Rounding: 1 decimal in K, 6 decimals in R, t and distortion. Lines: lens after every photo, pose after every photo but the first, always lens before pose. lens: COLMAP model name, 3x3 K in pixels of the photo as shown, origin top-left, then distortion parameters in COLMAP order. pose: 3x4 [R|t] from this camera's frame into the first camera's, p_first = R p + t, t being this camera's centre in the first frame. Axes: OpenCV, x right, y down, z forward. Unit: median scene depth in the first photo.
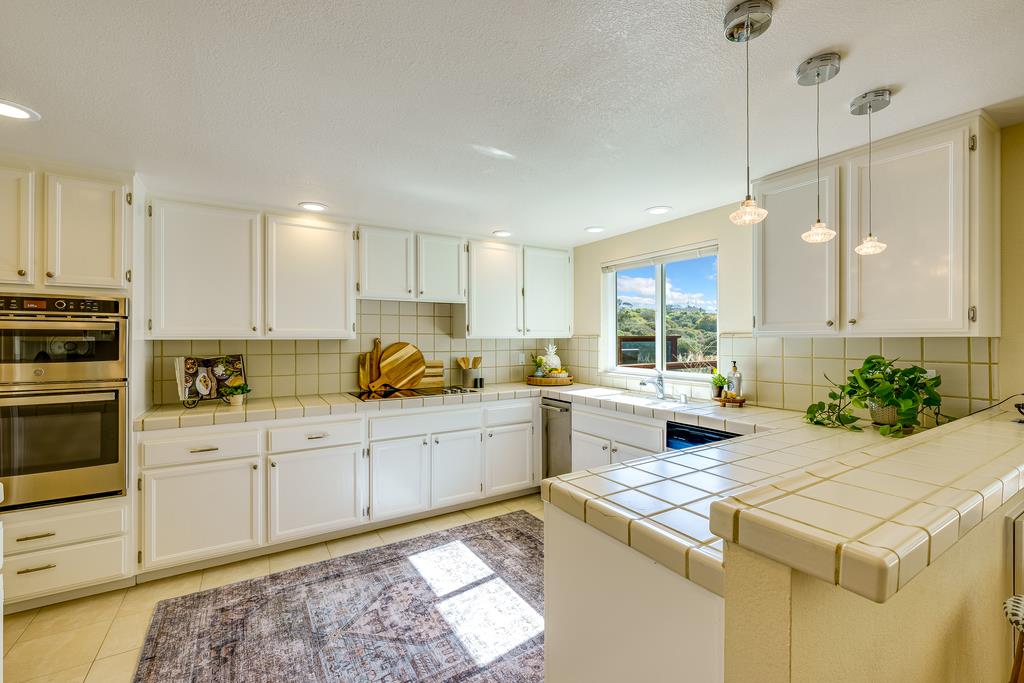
lens RADIAL K [[433.4, 0, 516.5], [0, 433.4, 335.6], [0, 0, 1]] dist [-0.000025, 0.000169]
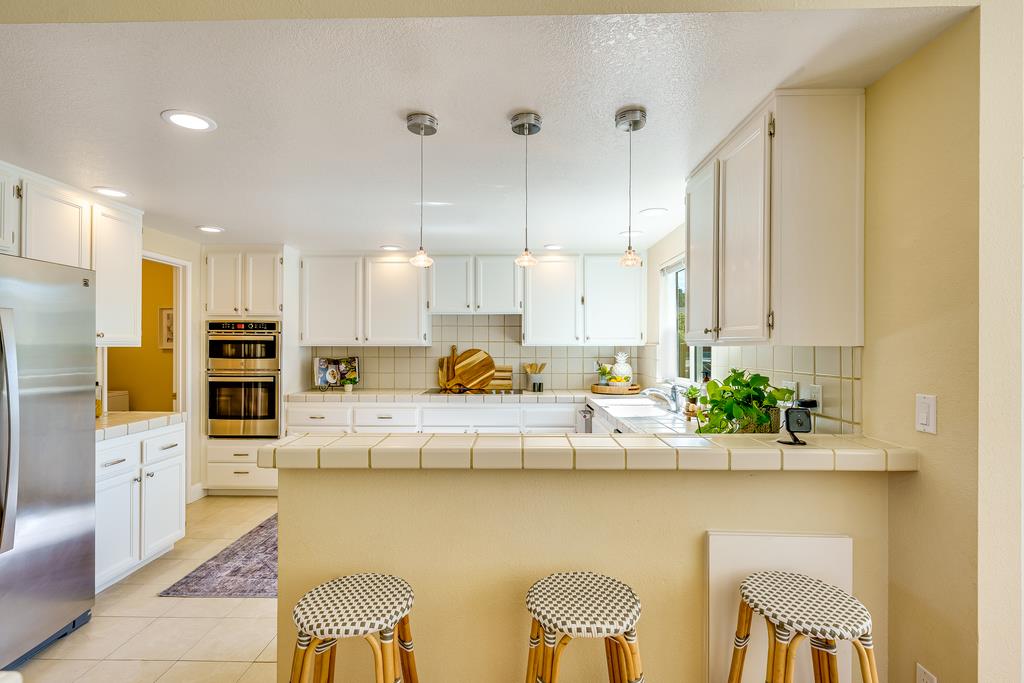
lens RADIAL K [[496.9, 0, 512.0], [0, 496.9, 341.5], [0, 0, 1]] dist [0.009941, 0.000291]
pose [[0.838660, -0.001804, -0.544653, 0.645134], [0.000819, 0.999998, -0.002051, -0.002306], [0.544655, 0.001275, 0.838659, -0.085787]]
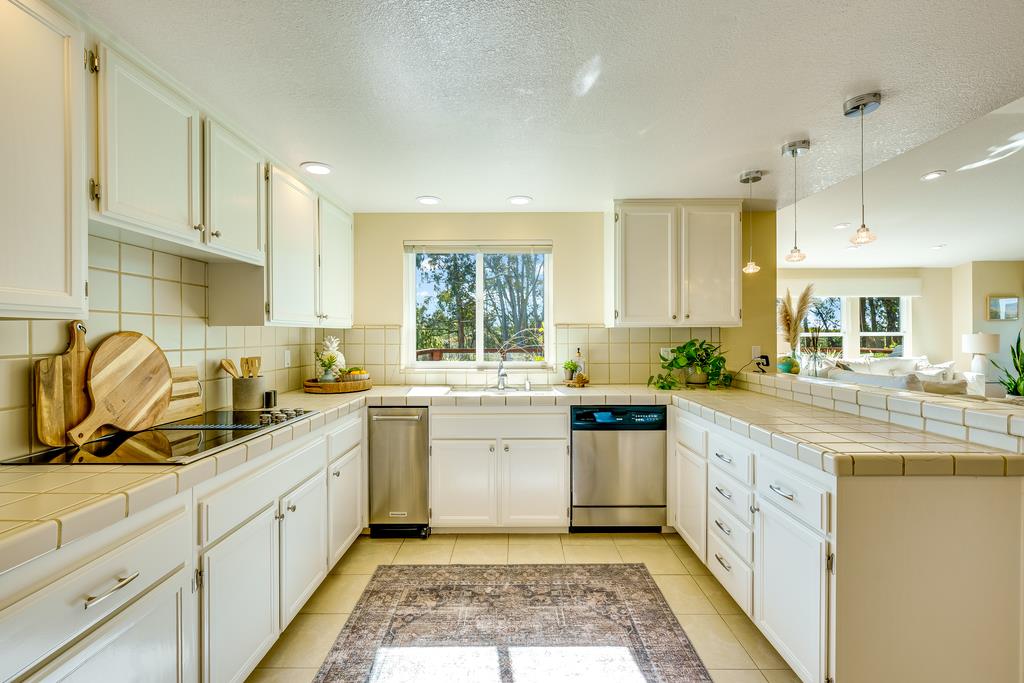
lens RADIAL K [[432.3, 0, 510.8], [0, 432.3, 332.7], [0, 0, 1]] dist [0.002734, 0.000624]
pose [[0.536978, 0.005060, 0.843581, -0.510324], [-0.001681, 0.999986, -0.004928, 0.021776], [-0.843595, 0.001228, 0.536979, 0.465367]]
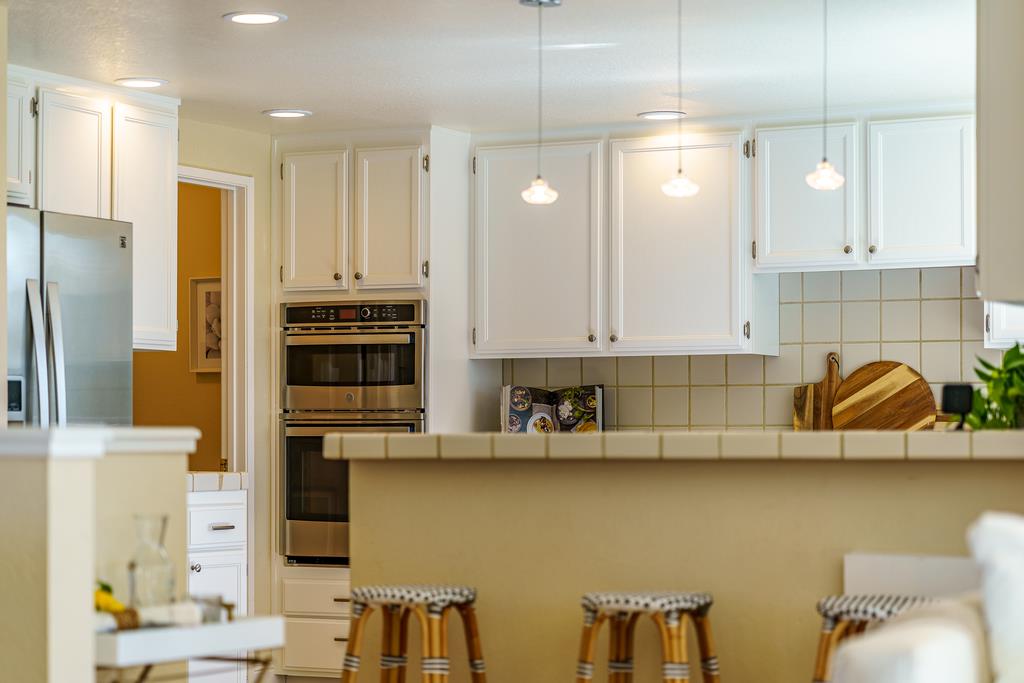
lens RADIAL K [[2567.6, 0, 512.0], [0, 2567.6, 341.5], [0, 0, 1]] dist [0.095789, 0.561300]
pose [[0.502838, -0.033641, -0.863726, 2.125373], [0.005994, 0.999354, -0.035434, 0.101046], [0.864360, 0.012640, 0.502715, -0.765429]]
